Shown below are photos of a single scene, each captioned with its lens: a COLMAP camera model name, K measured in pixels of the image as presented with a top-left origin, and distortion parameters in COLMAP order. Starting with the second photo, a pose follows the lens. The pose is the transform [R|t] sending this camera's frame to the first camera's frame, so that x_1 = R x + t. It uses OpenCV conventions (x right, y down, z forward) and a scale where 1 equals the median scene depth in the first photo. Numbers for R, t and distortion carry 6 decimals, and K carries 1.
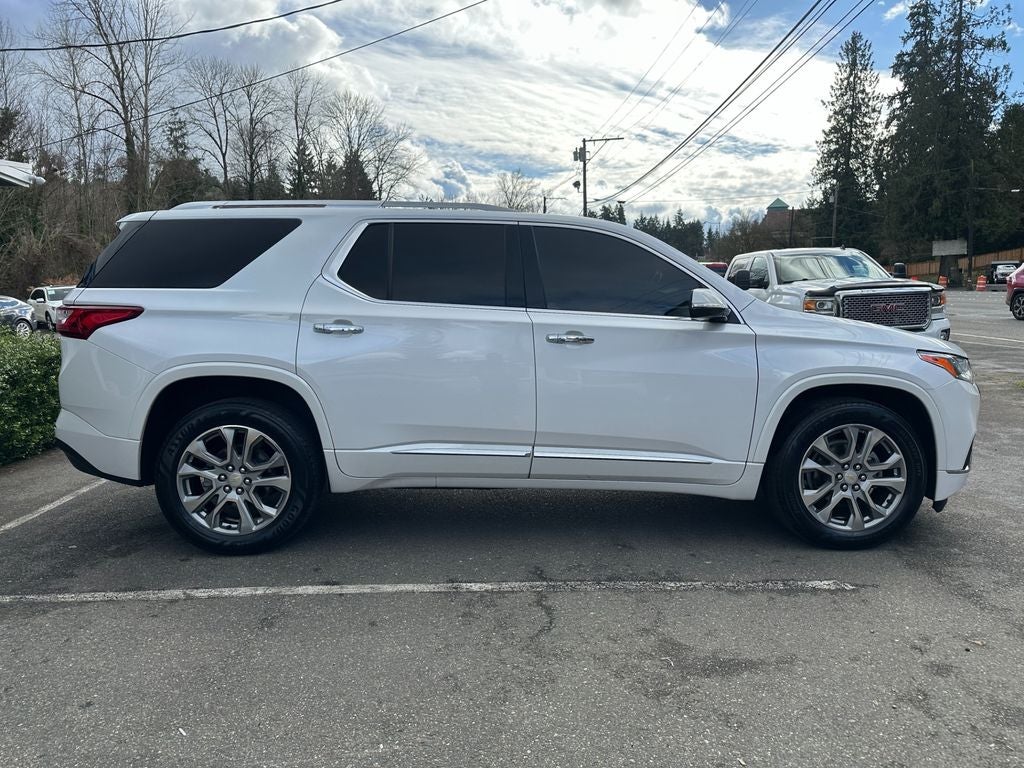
lens RADIAL K [[752.3, 0, 508.3], [0, 752.3, 383.6], [0, 0, 1]] dist [0.042375, -0.050921]
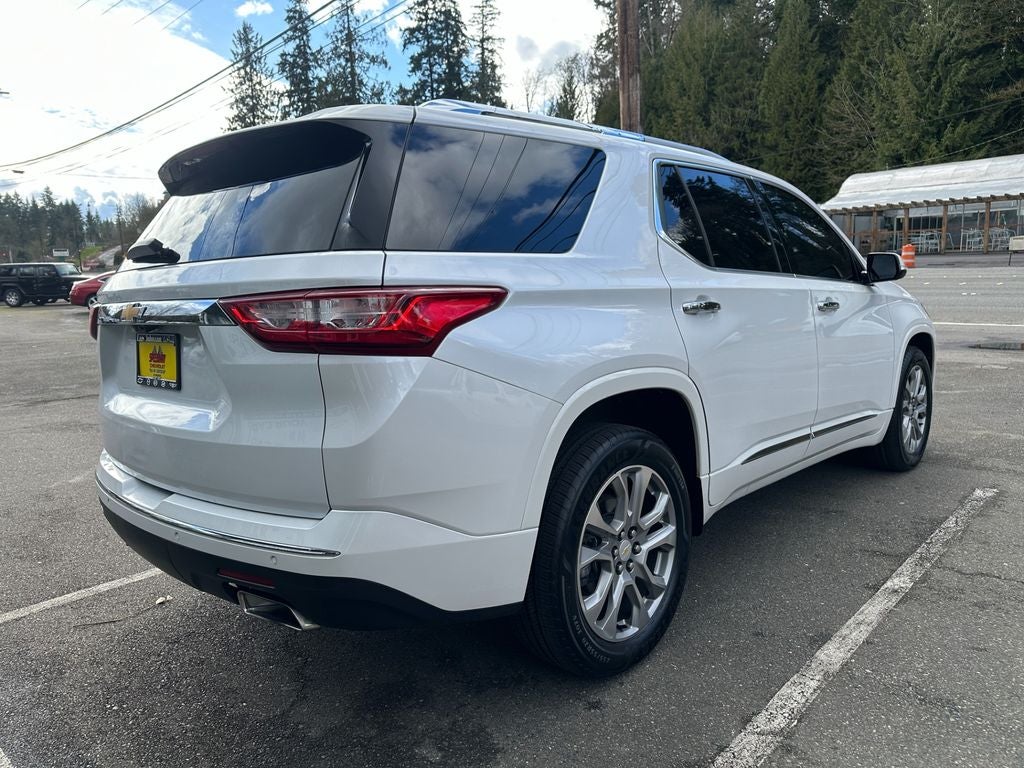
lens RADIAL K [[752.3, 0, 508.3], [0, 752.3, 383.6], [0, 0, 1]] dist [0.042375, -0.050921]
pose [[0.678416, -0.122727, 0.724355, -0.096841], [0.114137, 0.991584, 0.061105, -0.007147], [-0.725758, 0.041221, 0.686714, 0.068947]]
